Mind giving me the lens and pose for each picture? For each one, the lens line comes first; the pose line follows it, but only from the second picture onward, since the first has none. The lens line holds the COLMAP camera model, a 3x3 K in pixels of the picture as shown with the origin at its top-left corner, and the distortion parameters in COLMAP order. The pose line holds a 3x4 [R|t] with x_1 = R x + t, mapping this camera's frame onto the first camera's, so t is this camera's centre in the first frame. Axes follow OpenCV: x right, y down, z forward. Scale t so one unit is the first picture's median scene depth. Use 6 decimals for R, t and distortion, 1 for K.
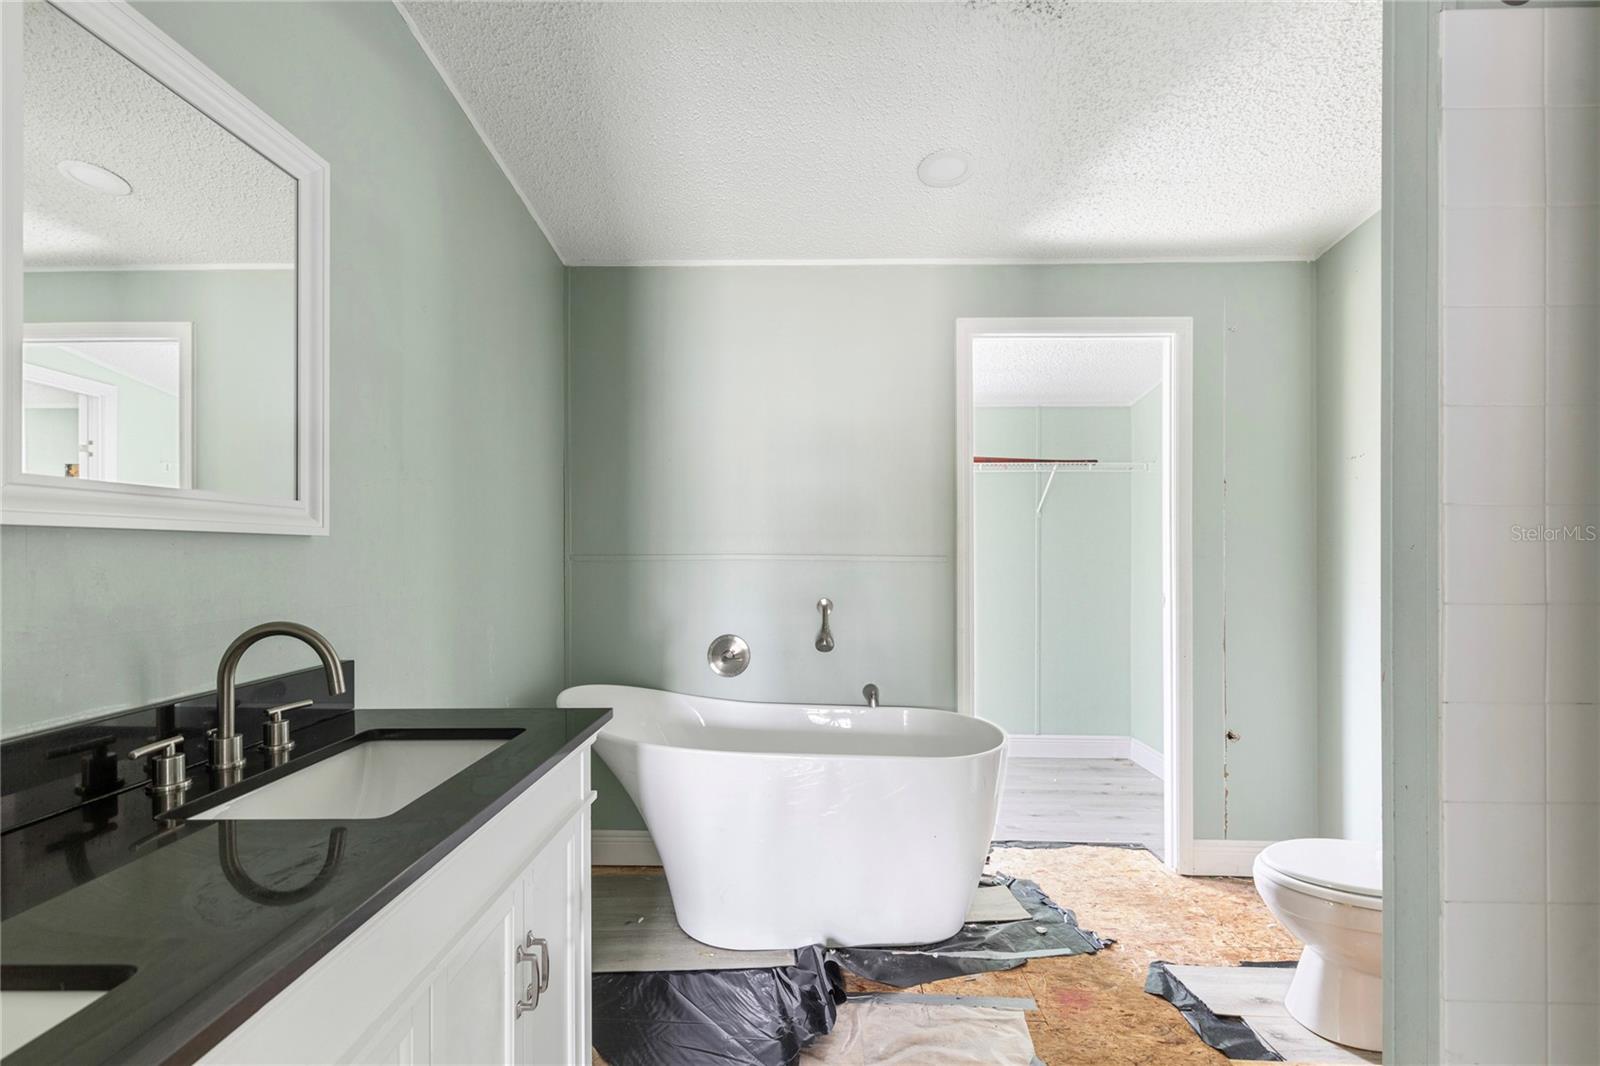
lens RADIAL K [[728.3, 0, 798.8], [0, 728.3, 536.7], [0, 0, 1]] dist [0.009244, -0.000403]
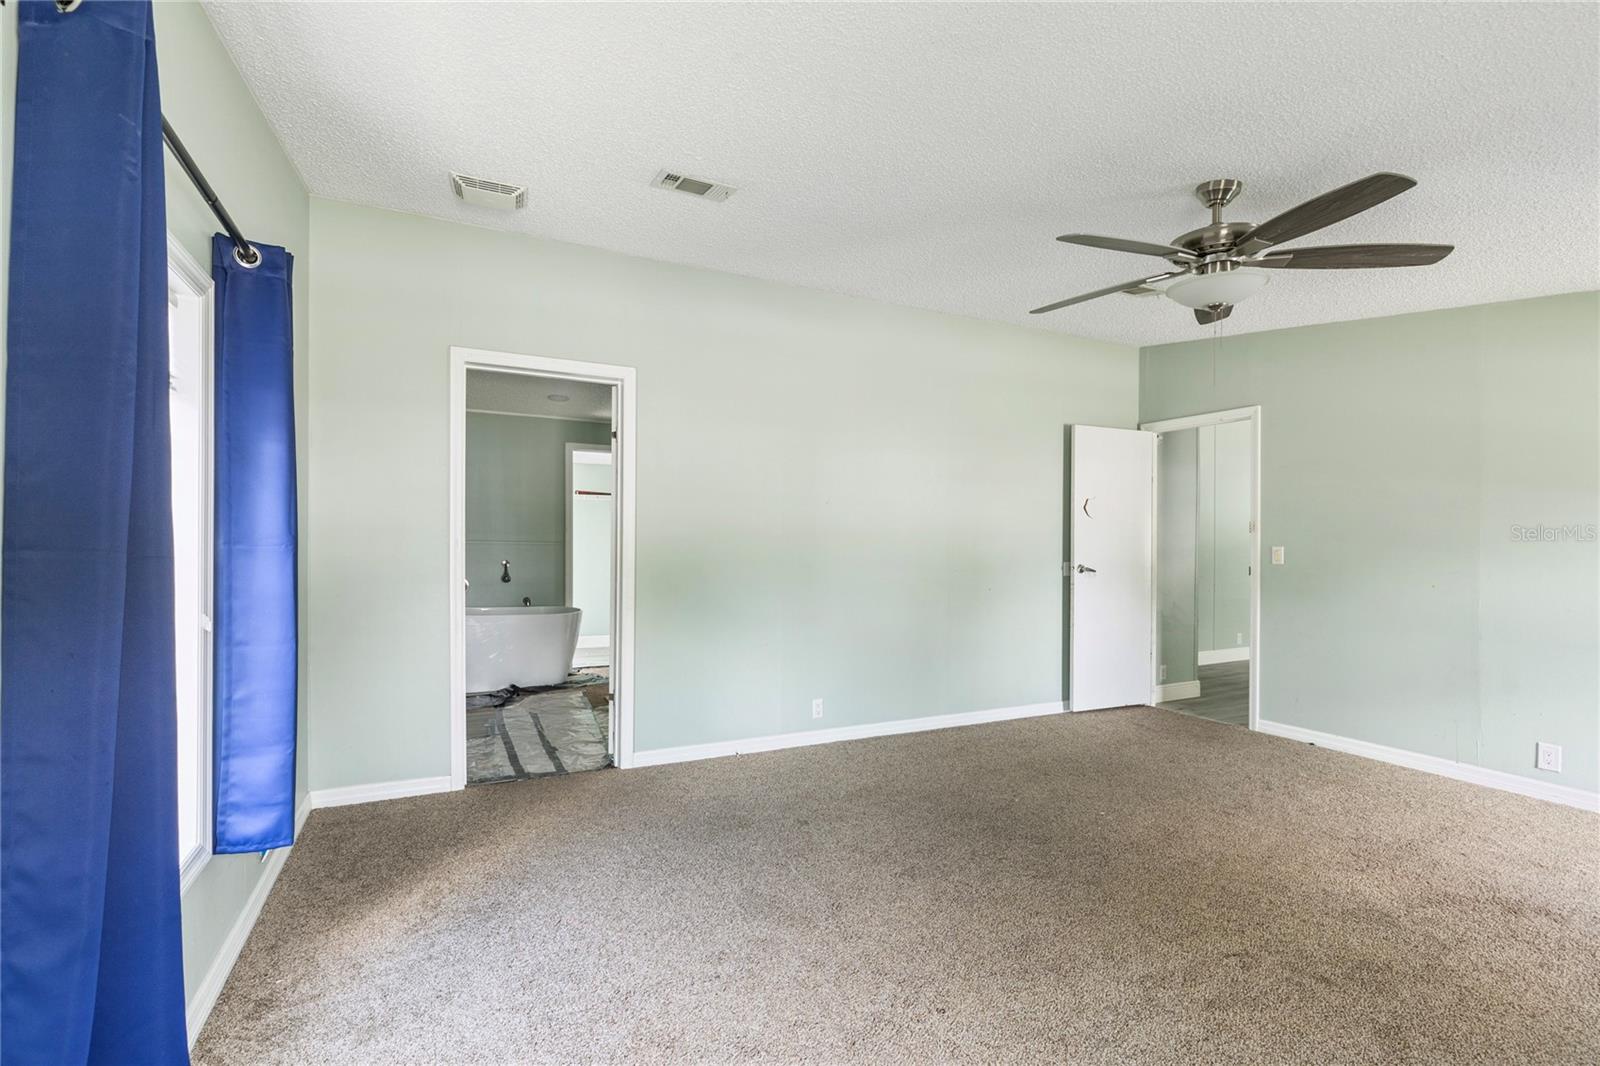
lens RADIAL K [[728.3, 0, 798.8], [0, 728.3, 536.7], [0, 0, 1]] dist [0.009244, -0.000403]
pose [[0.887053, 0.004751, 0.461643, -0.209688], [-0.008598, 0.999944, 0.006232, -0.011218], [-0.461588, -0.009497, 0.887044, -1.485588]]
